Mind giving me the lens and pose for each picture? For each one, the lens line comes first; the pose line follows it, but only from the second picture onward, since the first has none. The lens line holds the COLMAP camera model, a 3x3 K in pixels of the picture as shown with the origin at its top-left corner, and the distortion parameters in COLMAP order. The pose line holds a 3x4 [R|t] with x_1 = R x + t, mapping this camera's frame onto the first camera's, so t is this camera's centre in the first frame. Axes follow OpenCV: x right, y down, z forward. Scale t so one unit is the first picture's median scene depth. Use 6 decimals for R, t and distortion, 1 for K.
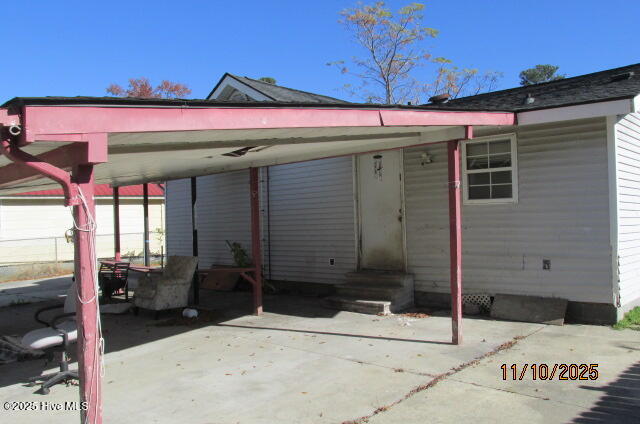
lens RADIAL K [[544.2, 0, 320.0], [0, 544.2, 212.0], [0, 0, 1]] dist [-0.013998, 0.007892]
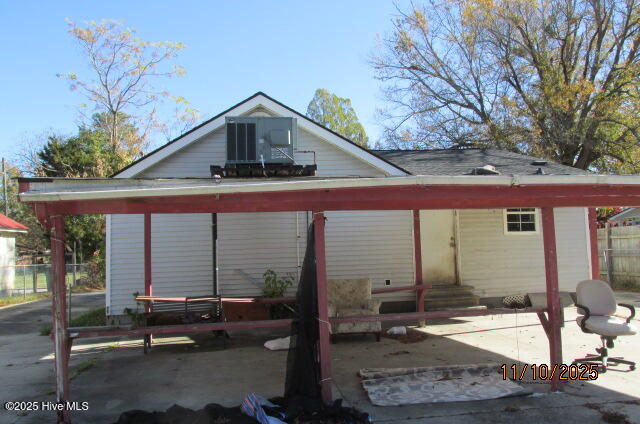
lens RADIAL K [[544.2, 0, 320.0], [0, 544.2, 212.0], [0, 0, 1]] dist [-0.013998, 0.007892]
pose [[0.622179, 0.069973, 0.779742, -1.138561], [-0.002259, 0.996154, -0.087590, 0.051920], [-0.782872, 0.052735, 0.619944, 0.456471]]
